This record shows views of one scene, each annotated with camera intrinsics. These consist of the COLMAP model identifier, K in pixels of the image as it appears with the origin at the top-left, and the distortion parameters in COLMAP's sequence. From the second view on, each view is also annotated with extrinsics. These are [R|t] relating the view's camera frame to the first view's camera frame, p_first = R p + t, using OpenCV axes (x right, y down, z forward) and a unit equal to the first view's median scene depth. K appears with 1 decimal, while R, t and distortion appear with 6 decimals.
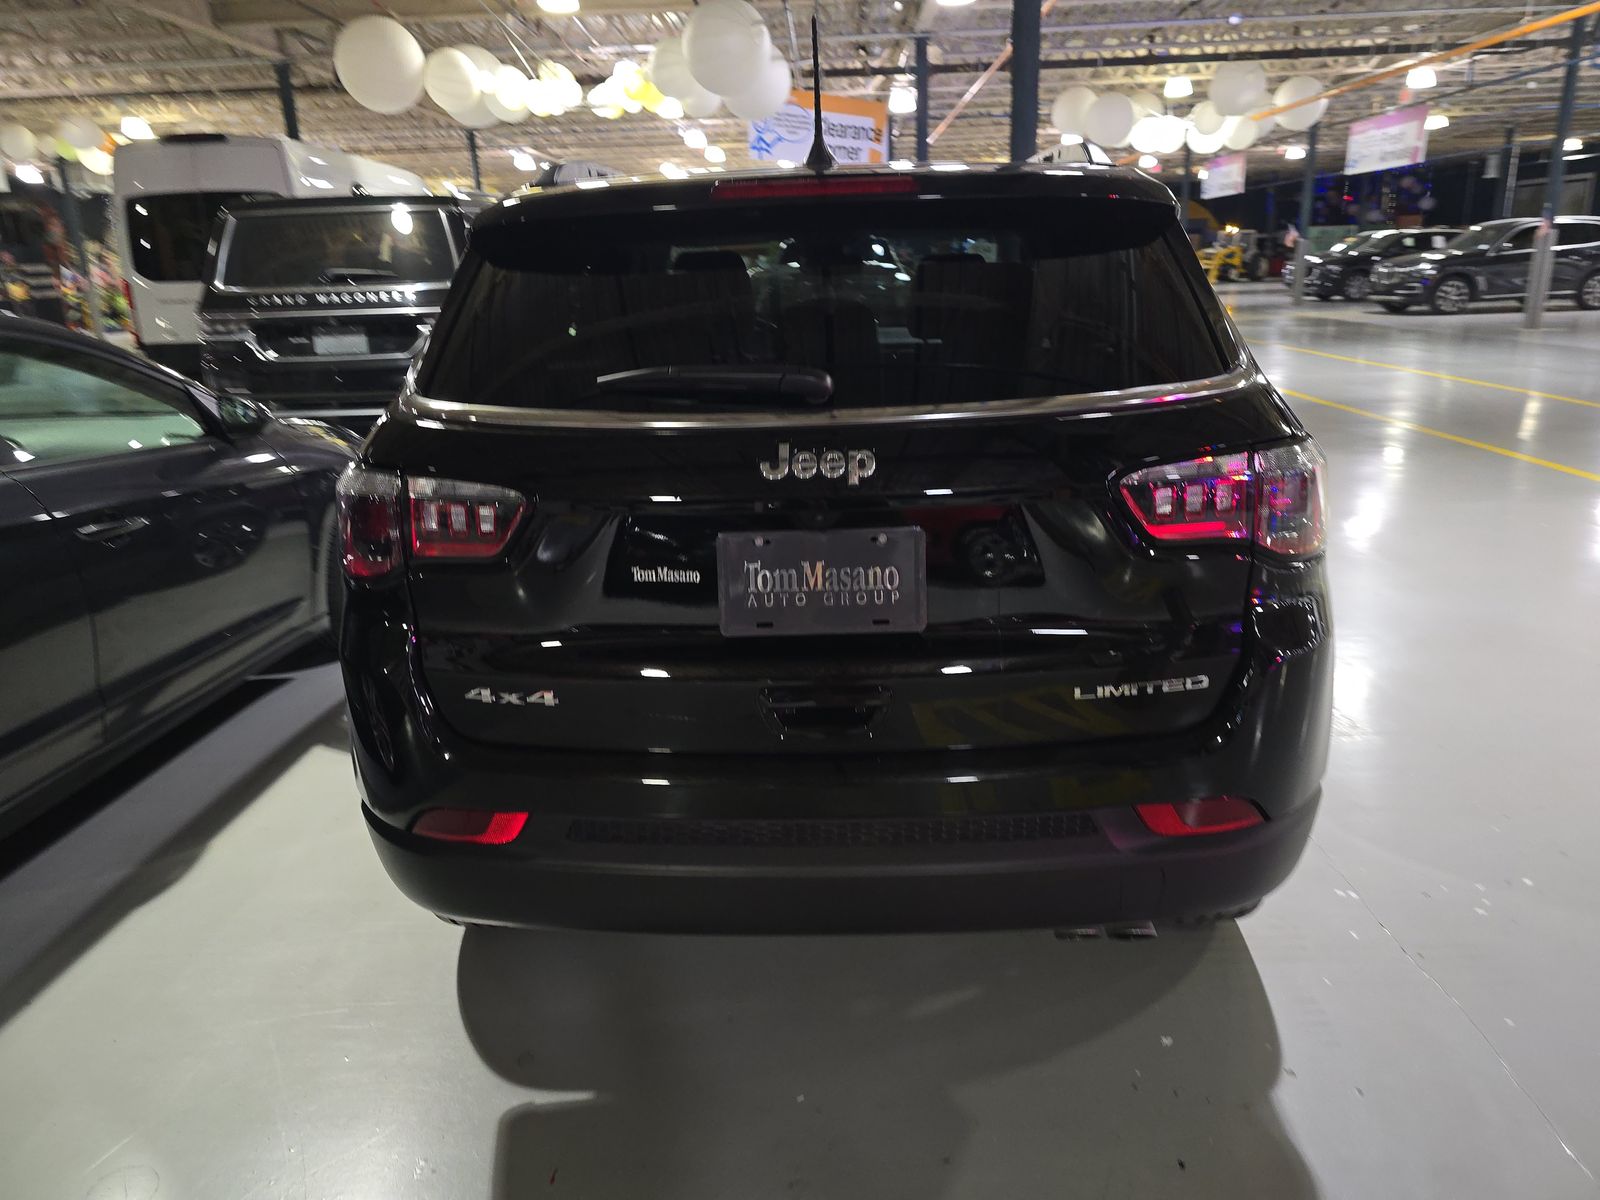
lens RADIAL K [[1105.6, 0, 790.7], [0, 1105.6, 594.8], [0, 0, 1]] dist [0.033229, -0.029841]
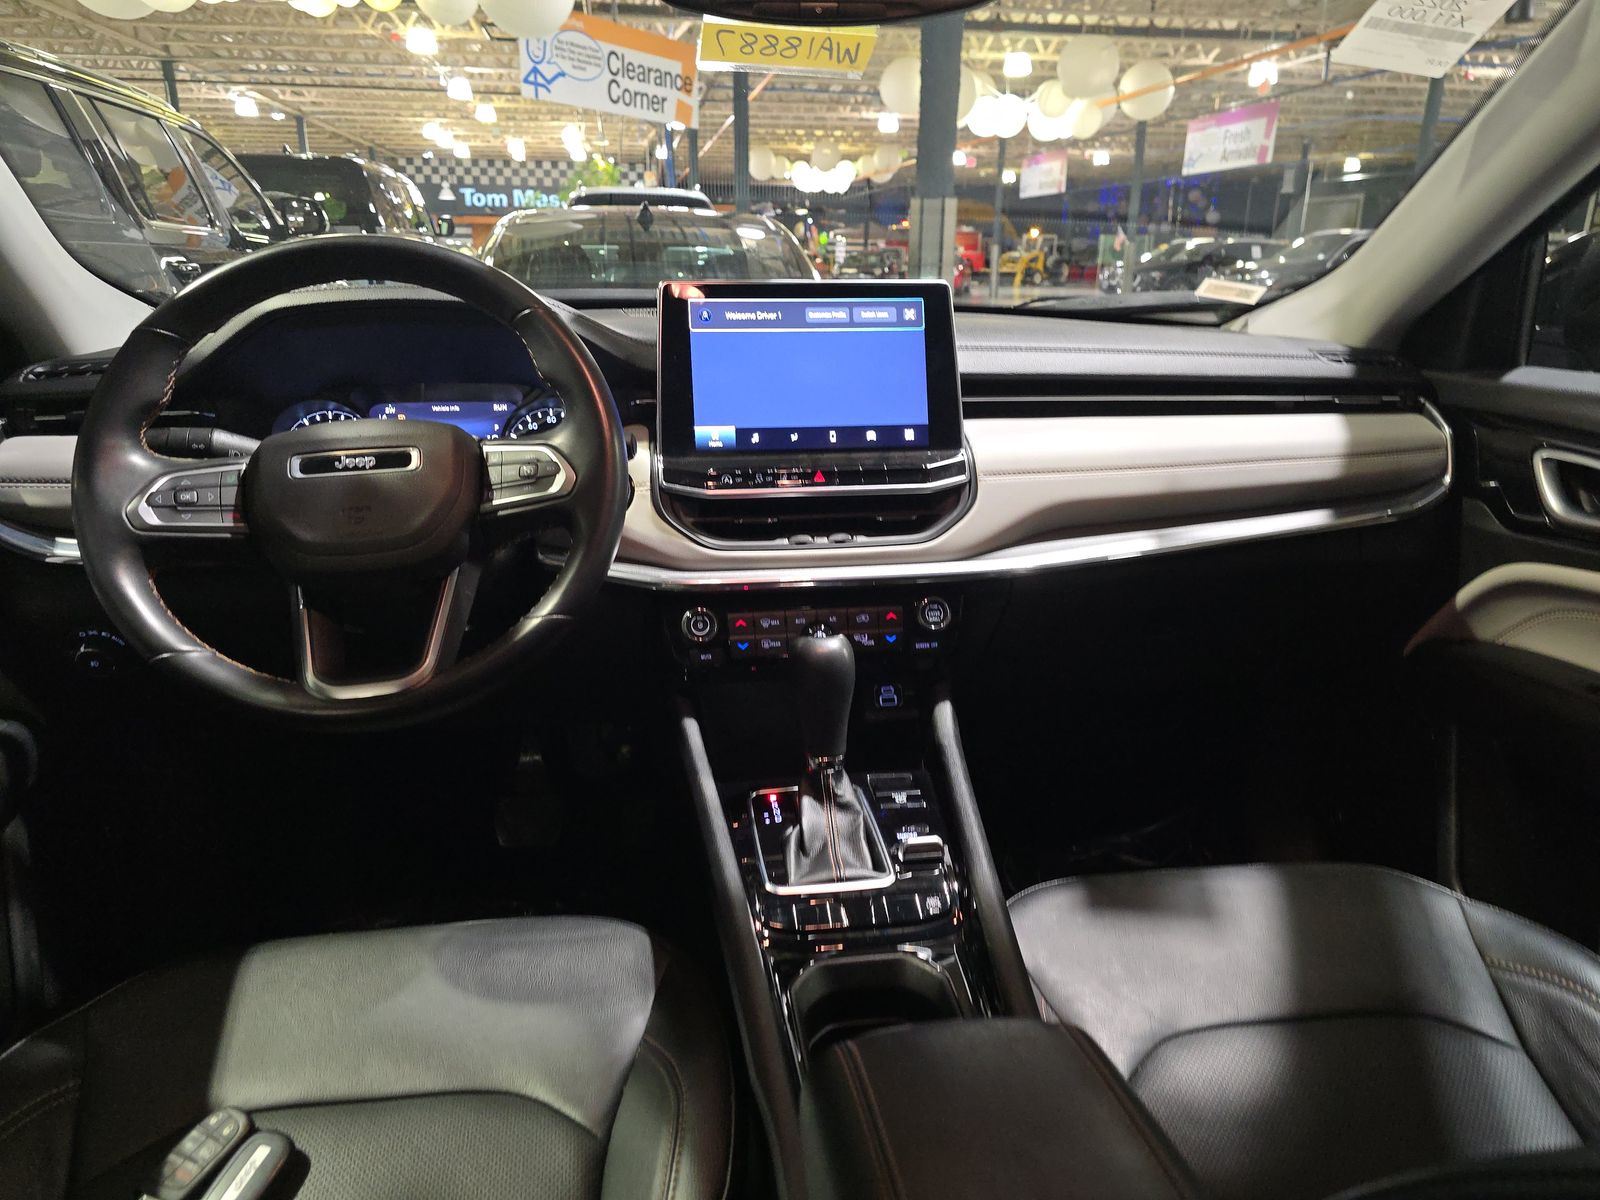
lens RADIAL K [[1105.6, 0, 815.5], [0, 1105.6, 605.5], [0, 0, 1]] dist [0.033229, -0.029841]
pose [[0.979205, -0.020556, 0.201829, -0.000914], [0.017680, 0.999715, 0.016042, -0.039830], [-0.202102, -0.012140, 0.979289, 0.160256]]
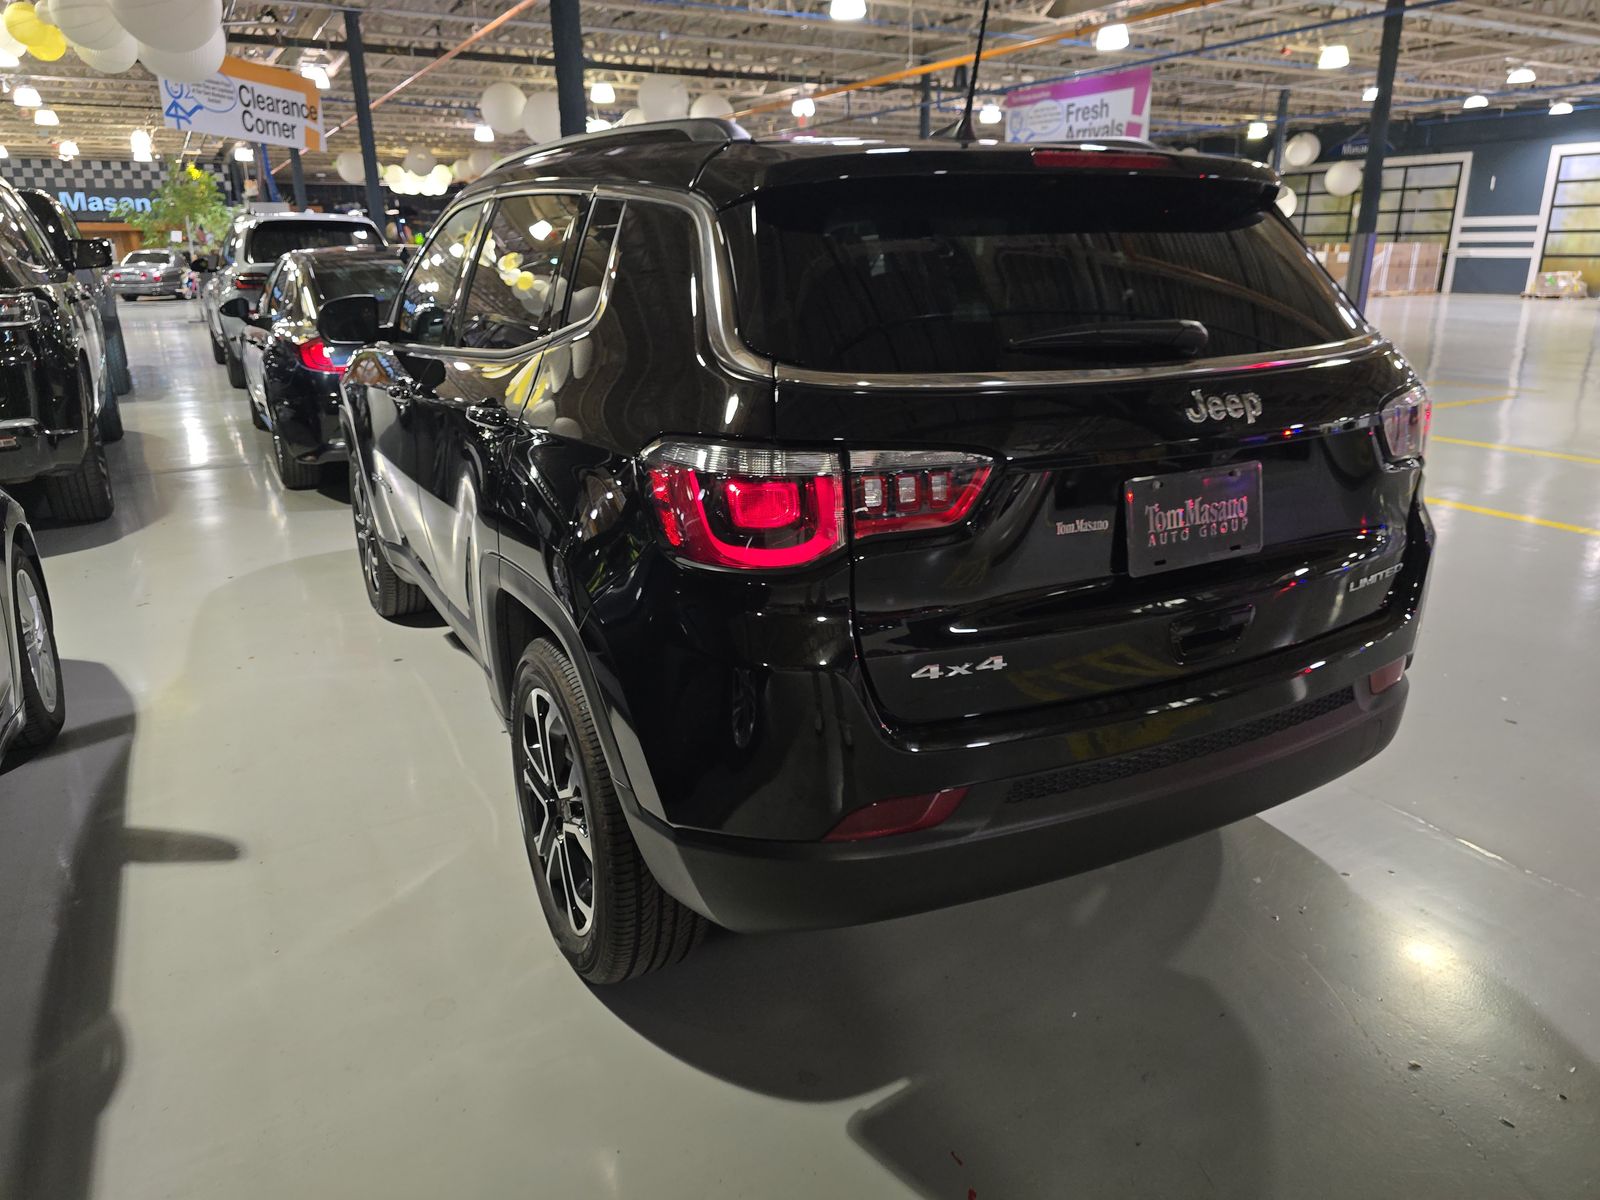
lens RADIAL K [[1105.6, 0, 814.1], [0, 1105.6, 600.6], [0, 0, 1]] dist [0.033229, -0.029841]
pose [[0.856782, -0.132378, 0.498398, -0.066765], [0.130183, 0.990709, 0.039346, -0.001712], [-0.498976, 0.031172, 0.866055, 0.018004]]
